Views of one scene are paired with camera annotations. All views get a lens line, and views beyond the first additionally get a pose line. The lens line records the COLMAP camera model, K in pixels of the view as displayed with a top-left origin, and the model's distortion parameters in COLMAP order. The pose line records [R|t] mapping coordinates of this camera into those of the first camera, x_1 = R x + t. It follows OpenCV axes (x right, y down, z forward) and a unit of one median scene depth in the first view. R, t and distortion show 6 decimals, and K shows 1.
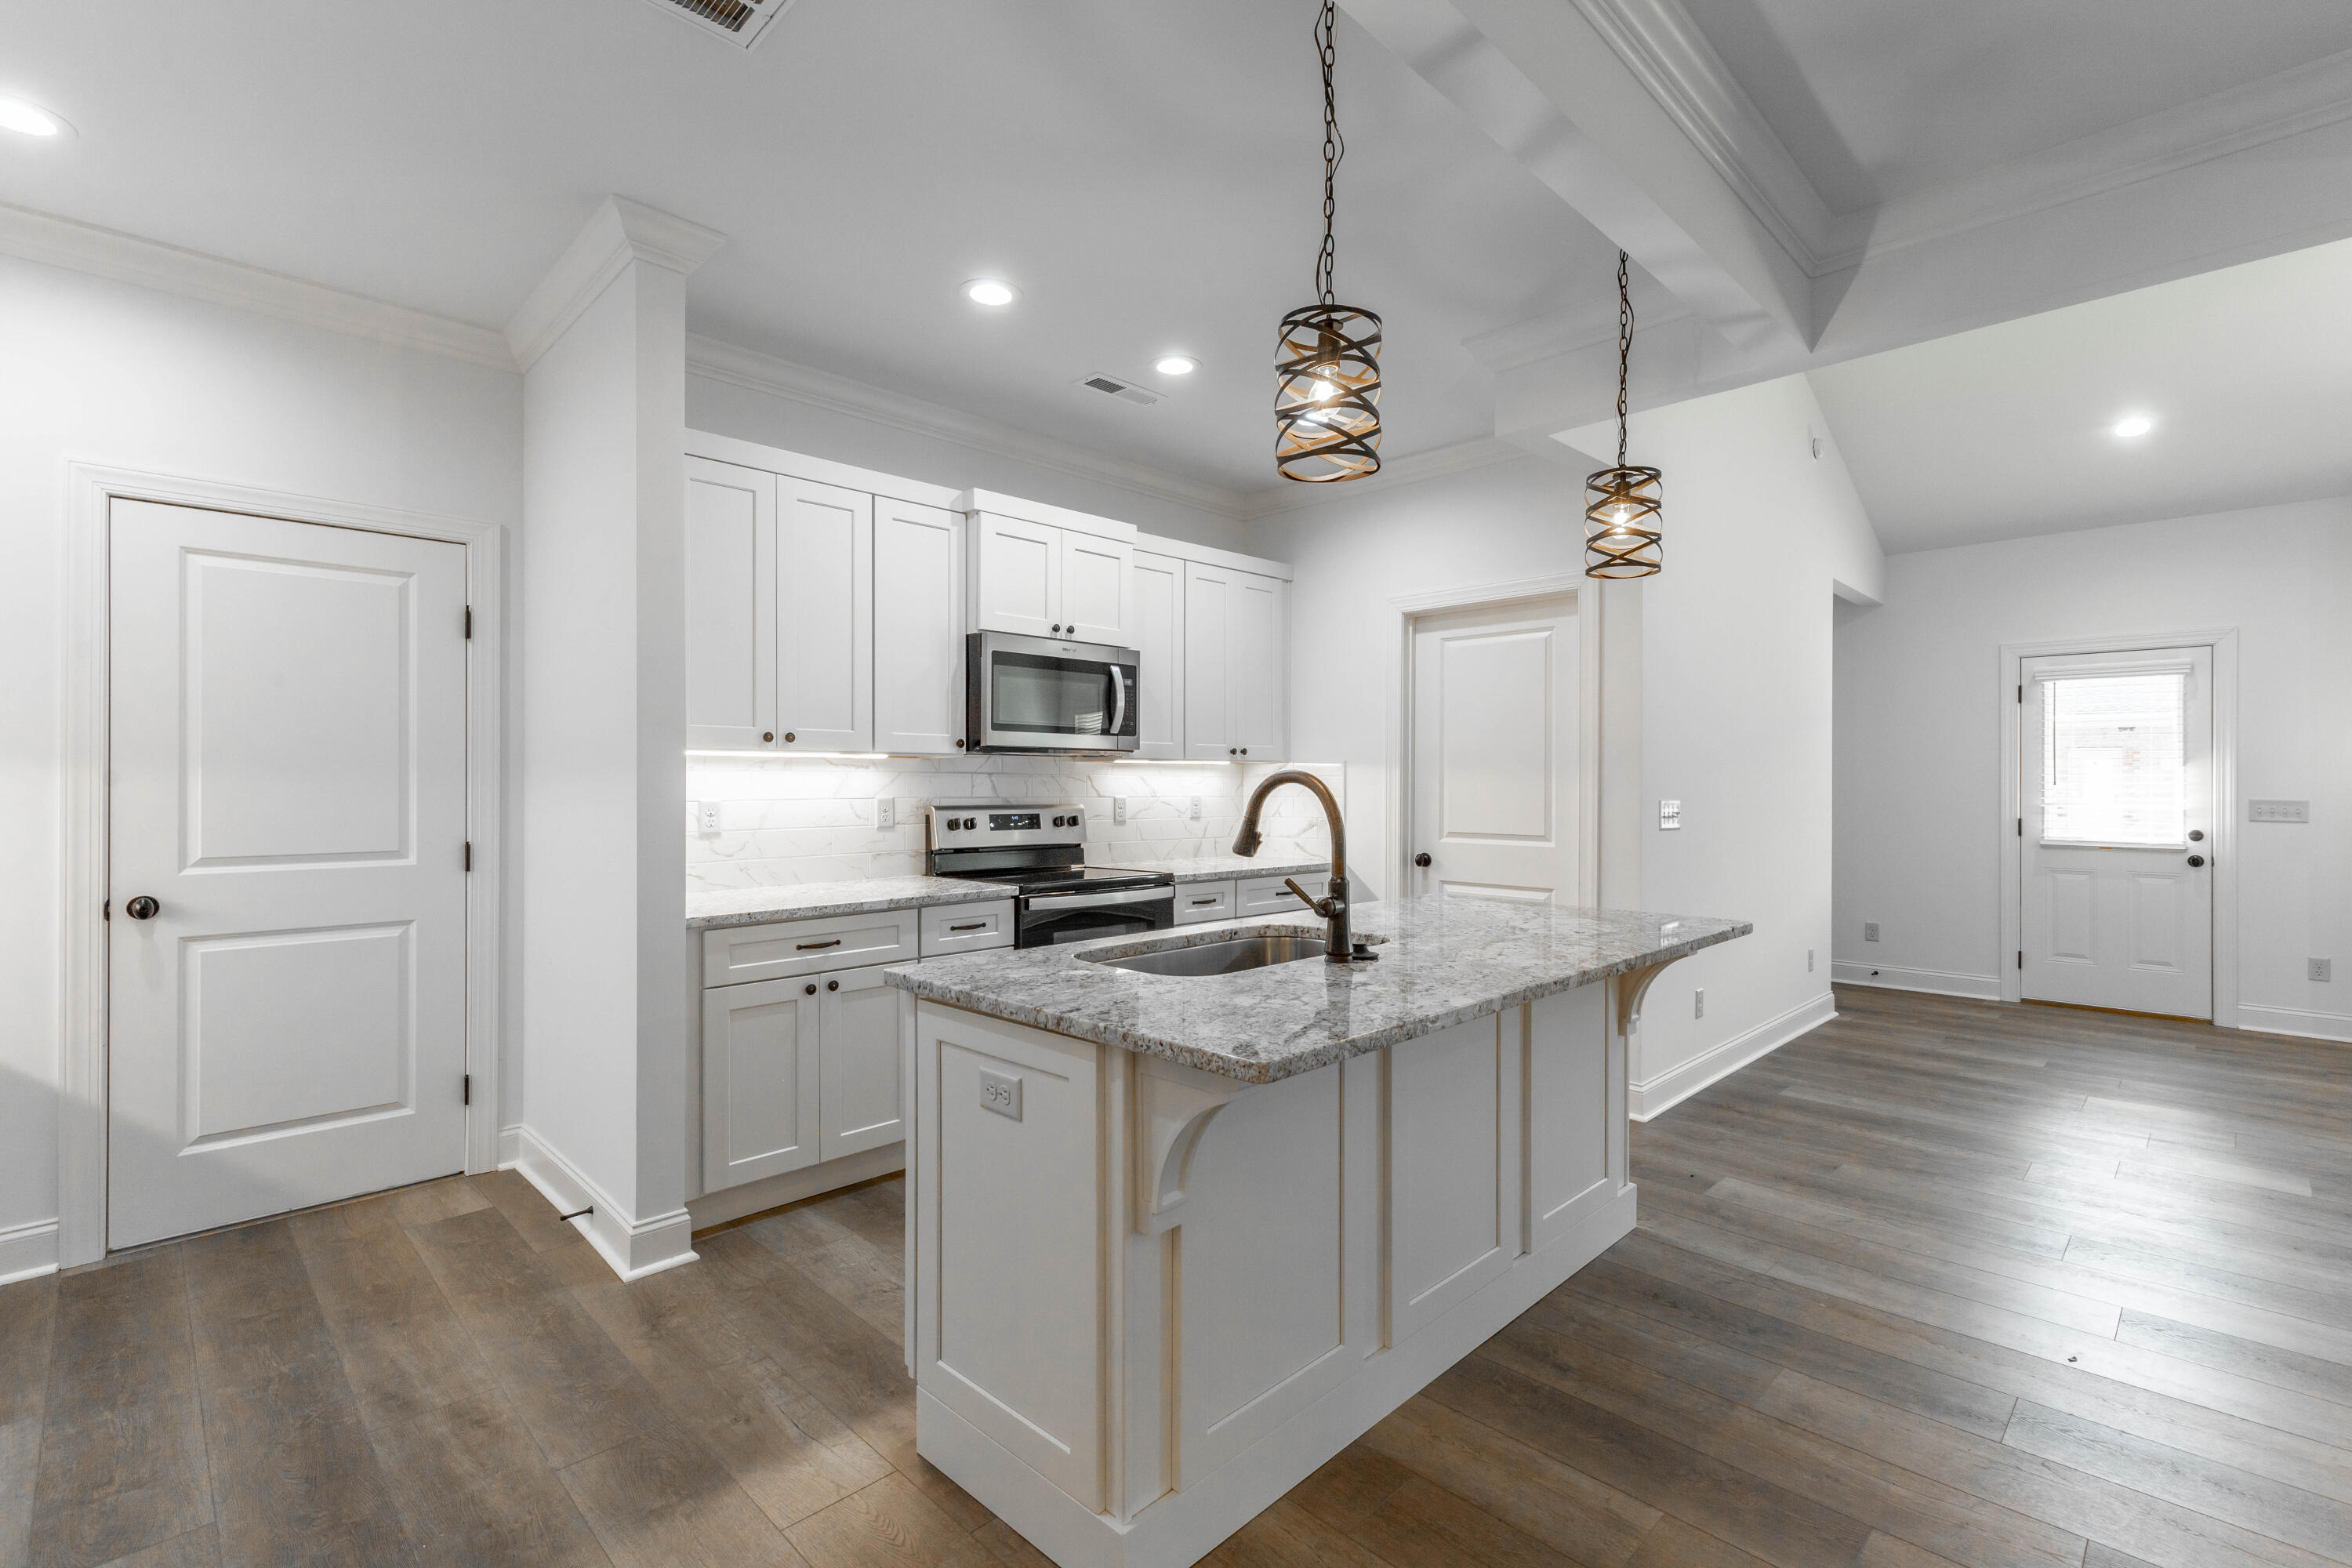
lens RADIAL K [[1070.8, 0, 1186.6], [0, 1070.8, 785.1], [0, 0, 1]] dist [0.009623, -0.002381]
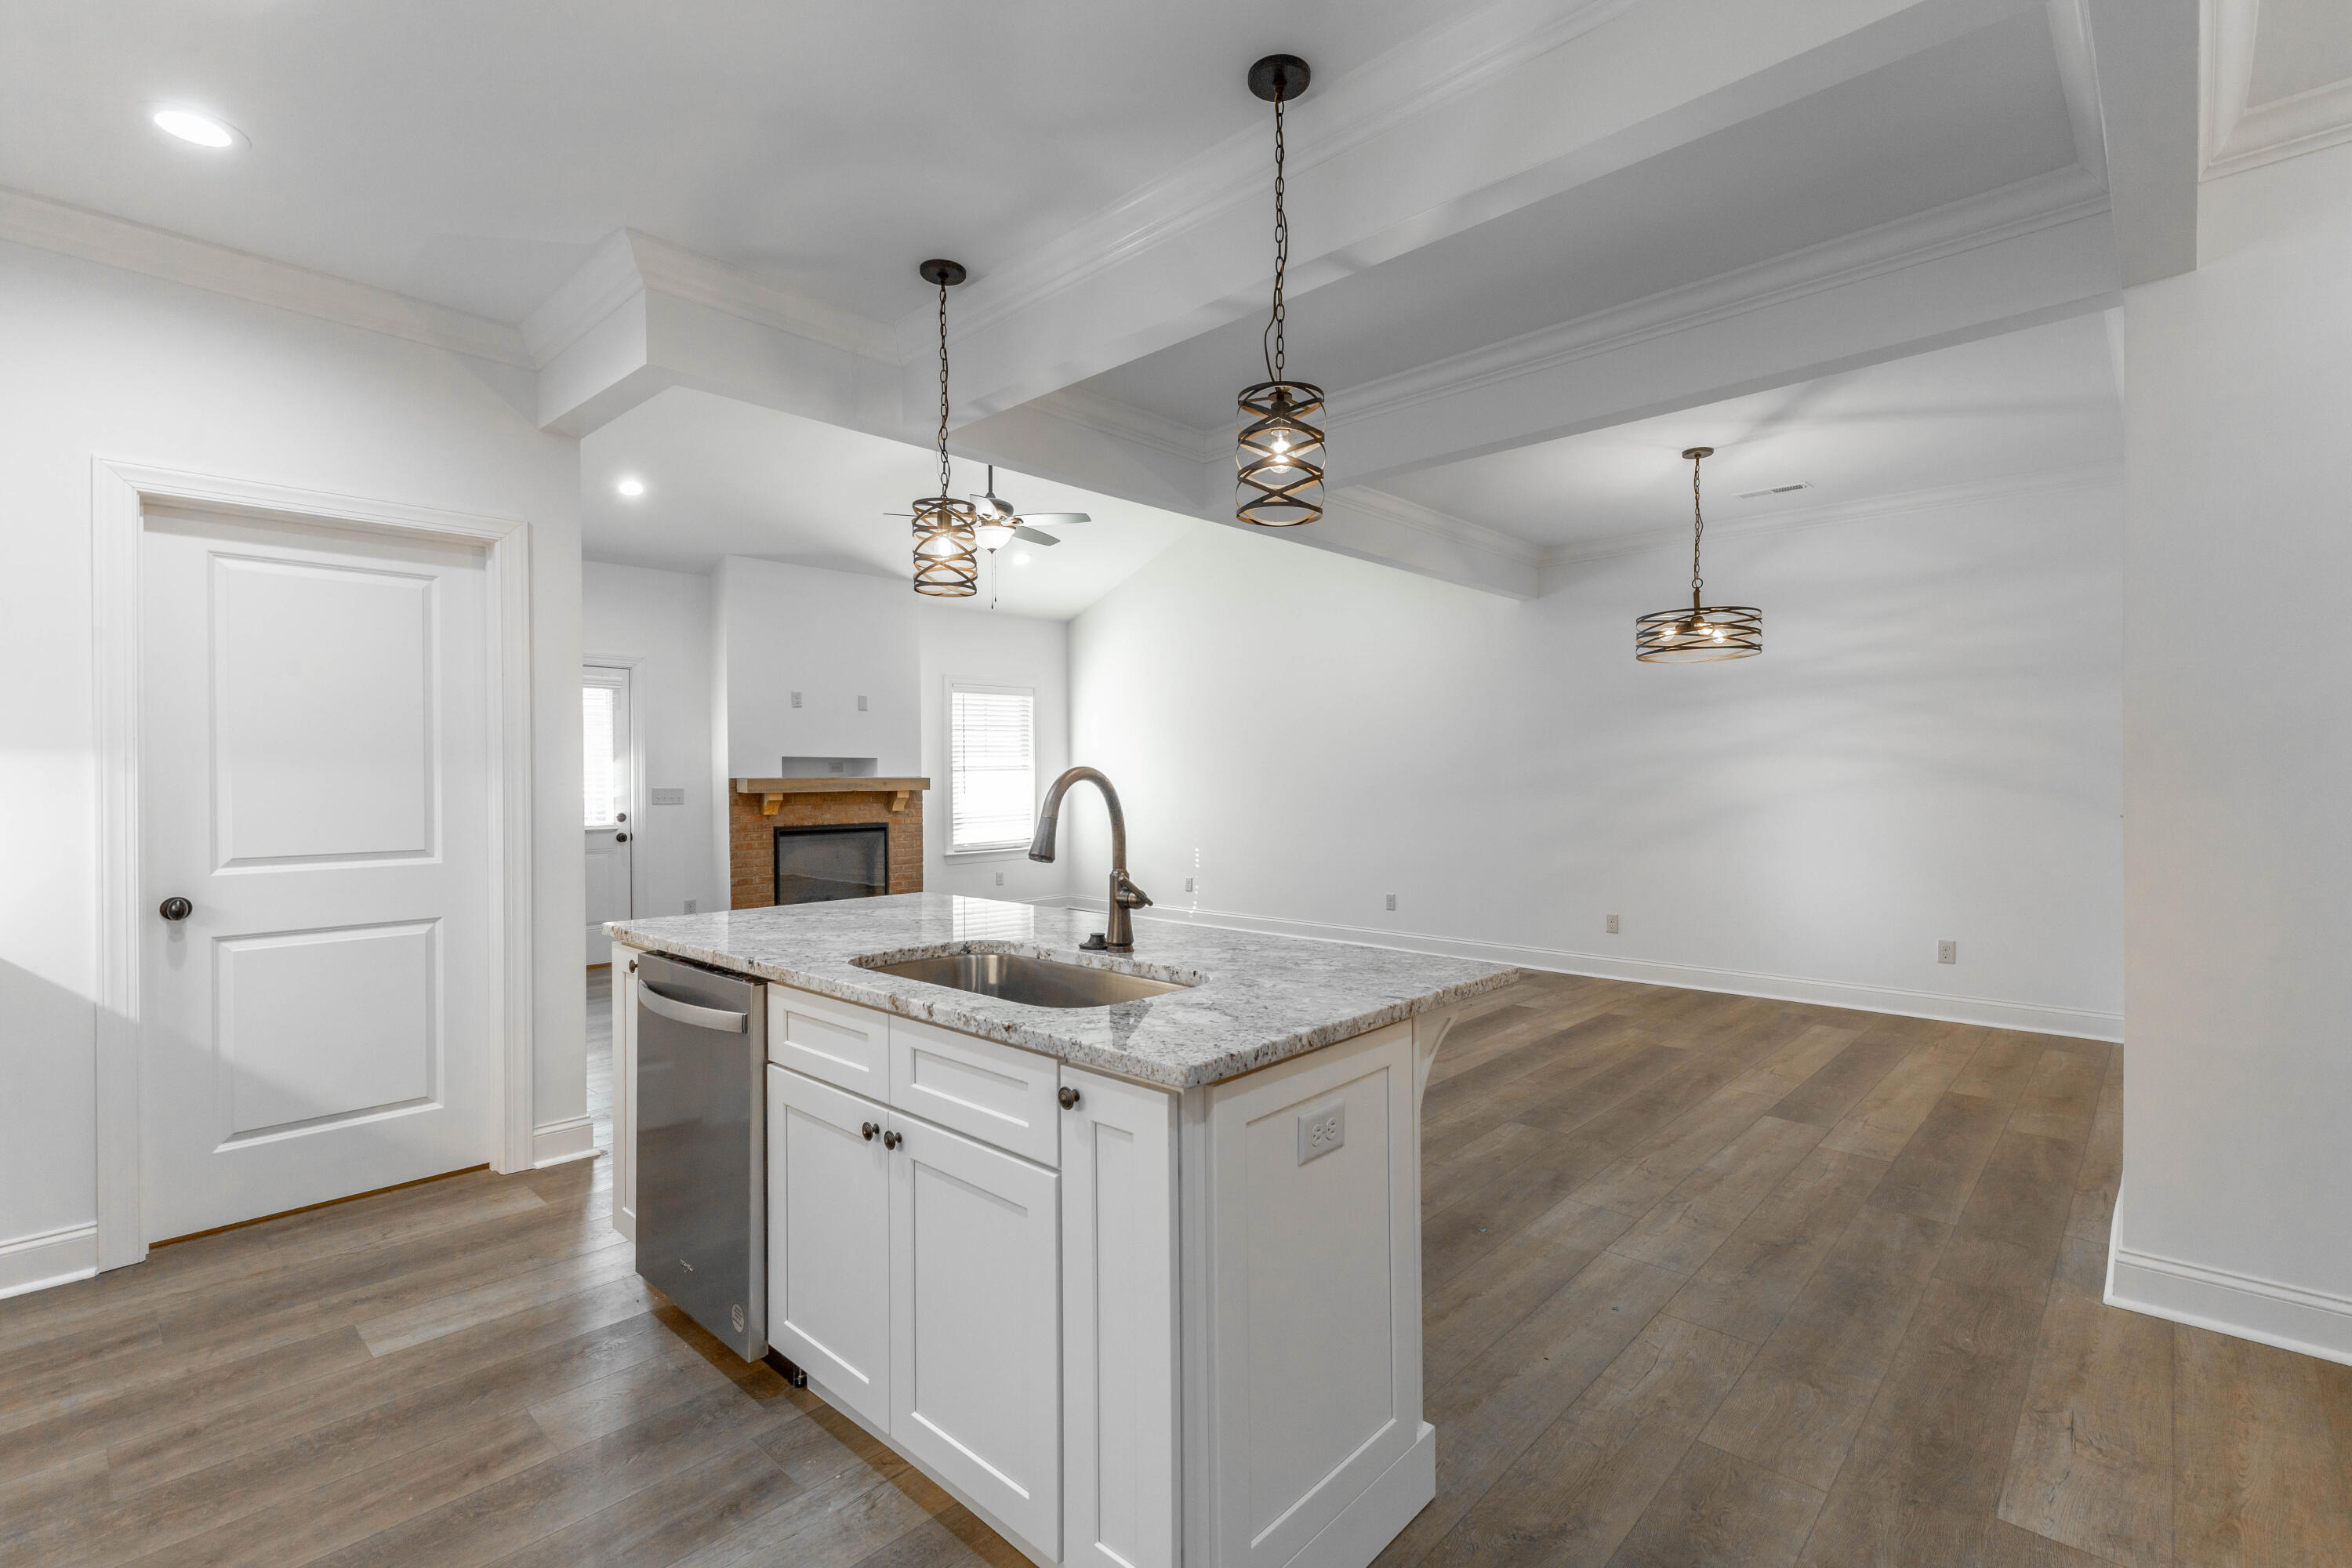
lens RADIAL K [[1070.8, 0, 1187.1], [0, 1070.8, 776.7], [0, 0, 1]] dist [0.009623, -0.002381]
pose [[-0.035975, -0.005451, 0.999338, -0.467952], [0.007547, 0.999955, 0.005726, -0.005000], [-0.999324, 0.007748, -0.035932, 0.507253]]
